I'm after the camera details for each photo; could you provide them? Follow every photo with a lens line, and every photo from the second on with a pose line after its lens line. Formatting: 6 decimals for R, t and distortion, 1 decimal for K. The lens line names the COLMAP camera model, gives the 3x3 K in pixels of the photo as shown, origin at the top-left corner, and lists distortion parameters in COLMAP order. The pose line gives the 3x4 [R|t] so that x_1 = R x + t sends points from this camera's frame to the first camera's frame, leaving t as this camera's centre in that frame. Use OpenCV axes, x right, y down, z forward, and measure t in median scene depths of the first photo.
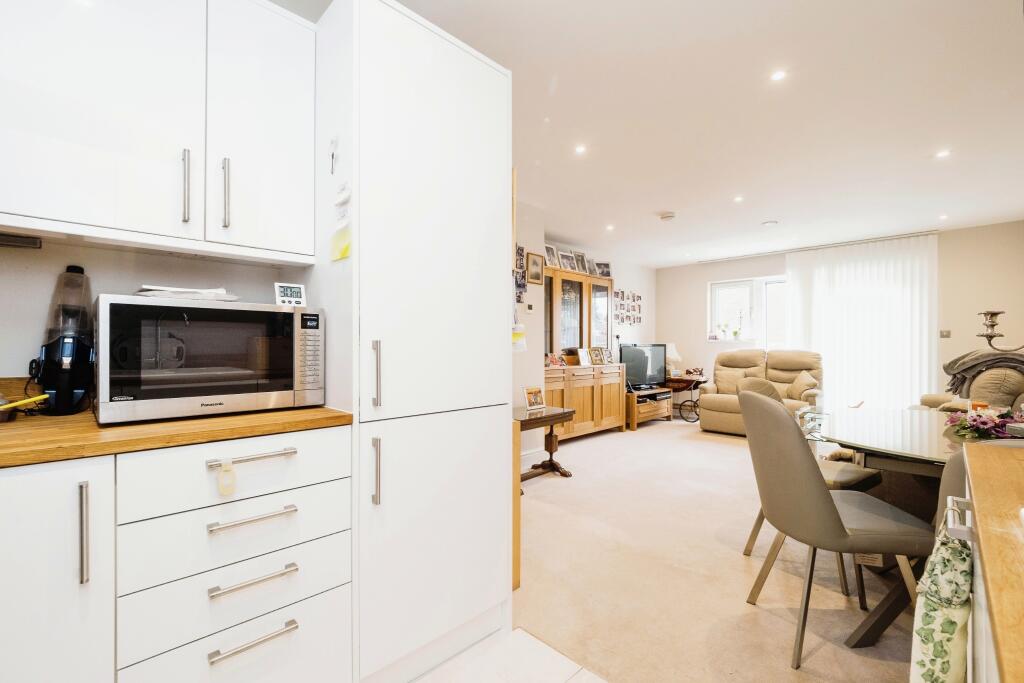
lens RADIAL K [[435.1, 0, 512.0], [0, 435.1, 341.5], [0, 0, 1]] dist [-0.000156, -0.000159]
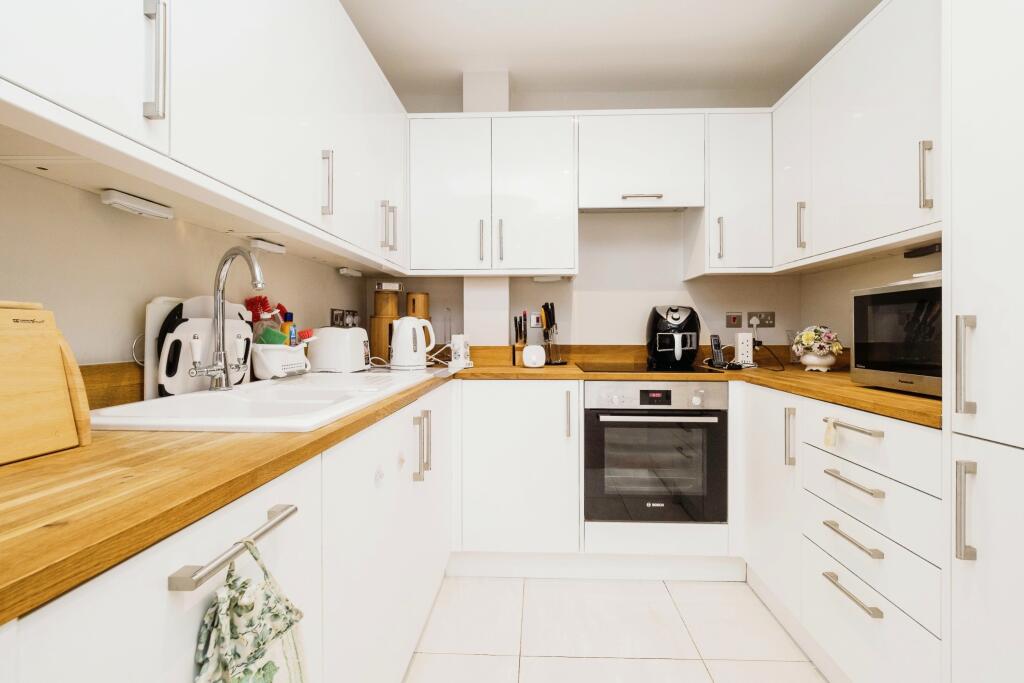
lens RADIAL K [[435.1, 0, 512.0], [0, 435.1, 341.5], [0, 0, 1]] dist [-0.000156, -0.000159]
pose [[-0.741544, 0.008999, -0.670844, 0.427332], [0.005228, 0.999957, 0.007635, 0.020244], [0.670884, 0.002155, -0.741560, 0.678107]]
